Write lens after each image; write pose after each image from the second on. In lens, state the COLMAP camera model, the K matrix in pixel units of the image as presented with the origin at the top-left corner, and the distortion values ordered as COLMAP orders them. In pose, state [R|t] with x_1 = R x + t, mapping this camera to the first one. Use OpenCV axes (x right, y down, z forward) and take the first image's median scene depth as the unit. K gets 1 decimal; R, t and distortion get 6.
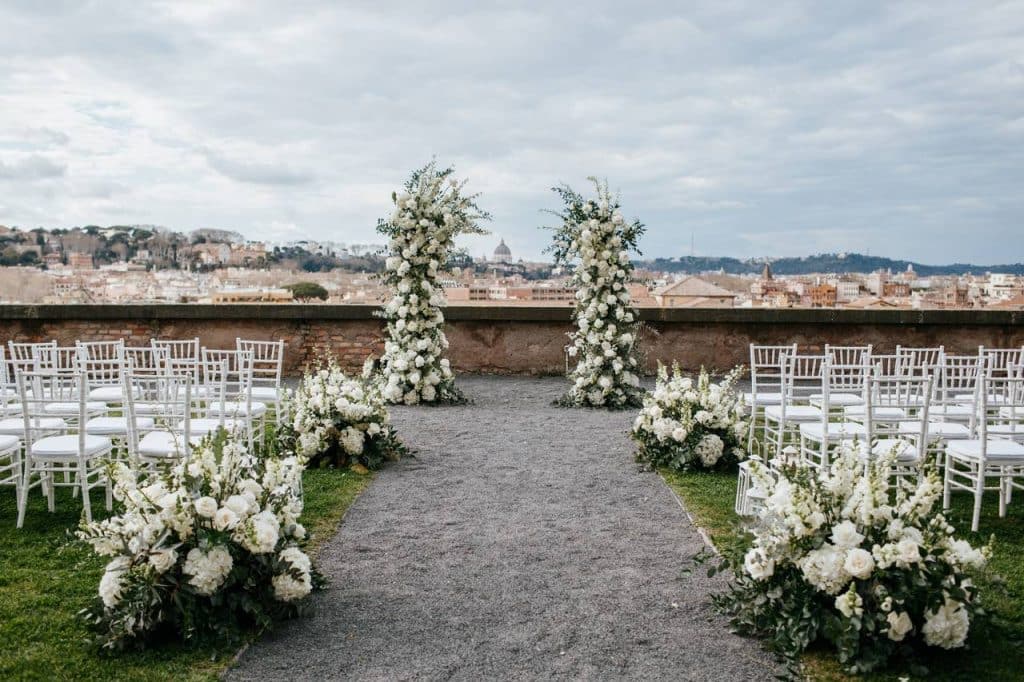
lens RADIAL K [[1007.7, 0, 485.1], [0, 1007.7, 345.8], [0, 0, 1]] dist [0.004360, 0.005000]
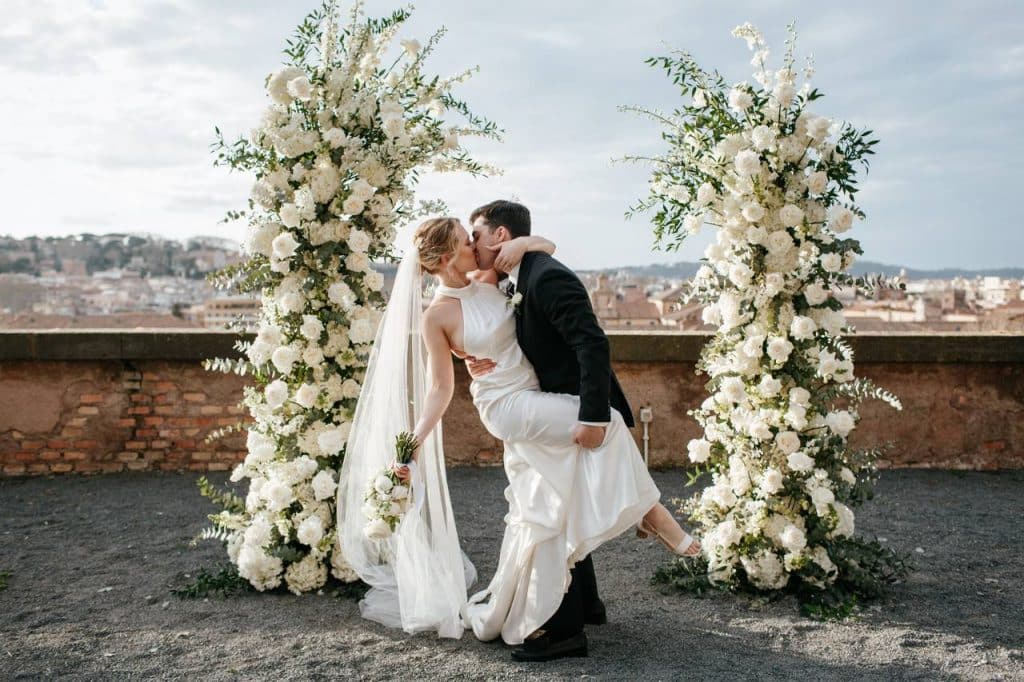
lens RADIAL K [[1007.7, 0, 485.1], [0, 1007.7, 345.8], [0, 0, 1]] dist [0.004360, 0.005000]
pose [[0.999984, -0.004272, 0.003831, -0.002605], [0.004294, 0.999975, -0.005603, -0.036610], [-0.003807, 0.005619, 0.999977, 0.593877]]
